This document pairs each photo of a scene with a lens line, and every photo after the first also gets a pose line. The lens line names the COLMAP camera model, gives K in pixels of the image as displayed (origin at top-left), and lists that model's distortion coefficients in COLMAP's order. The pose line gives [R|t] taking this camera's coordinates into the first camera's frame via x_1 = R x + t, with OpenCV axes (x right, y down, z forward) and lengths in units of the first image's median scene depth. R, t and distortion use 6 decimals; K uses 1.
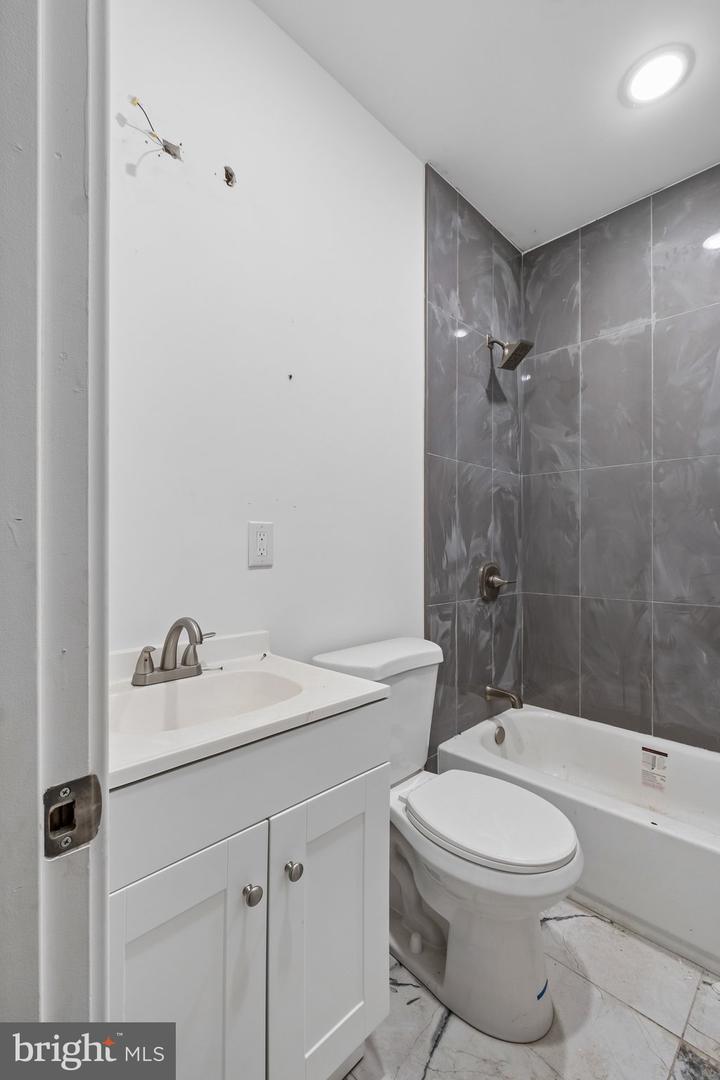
lens RADIAL K [[478.7, 0, 368.4], [0, 478.7, 549.8], [0, 0, 1]] dist [-0.003094, -0.000606]
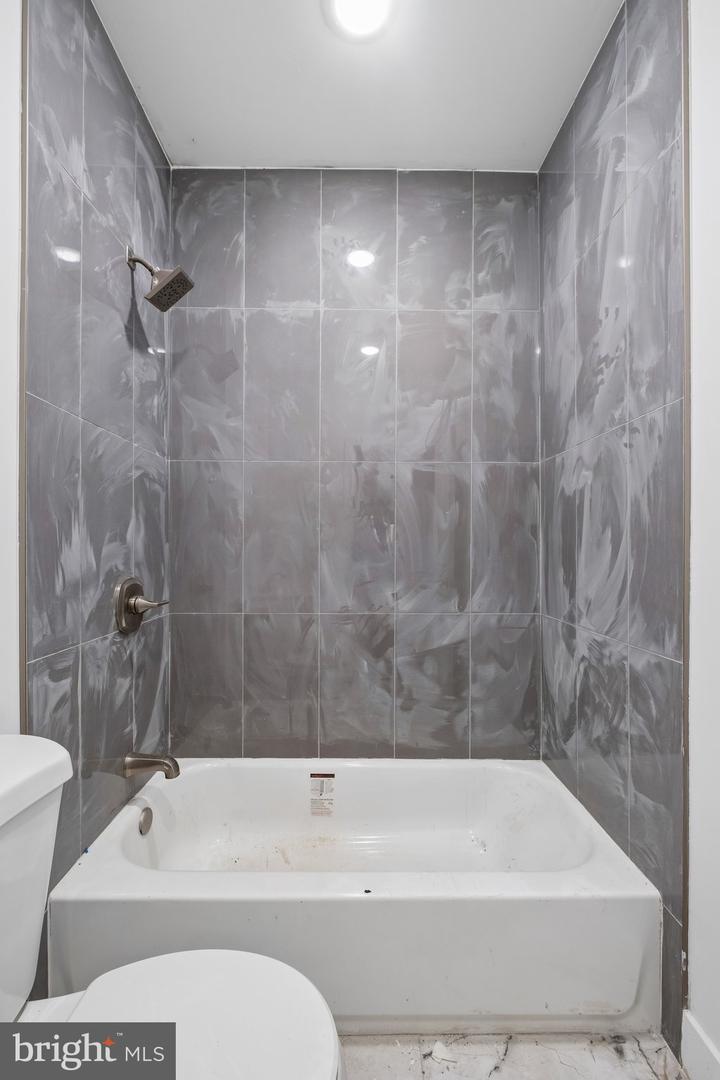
lens RADIAL K [[478.7, 0, 368.4], [0, 478.7, 549.8], [0, 0, 1]] dist [-0.003094, -0.000606]
pose [[0.708319, -0.001556, 0.705890, 0.009590], [0.002388, 0.999997, -0.000191, -0.013106], [-0.705888, 0.001821, 0.708321, 0.271494]]
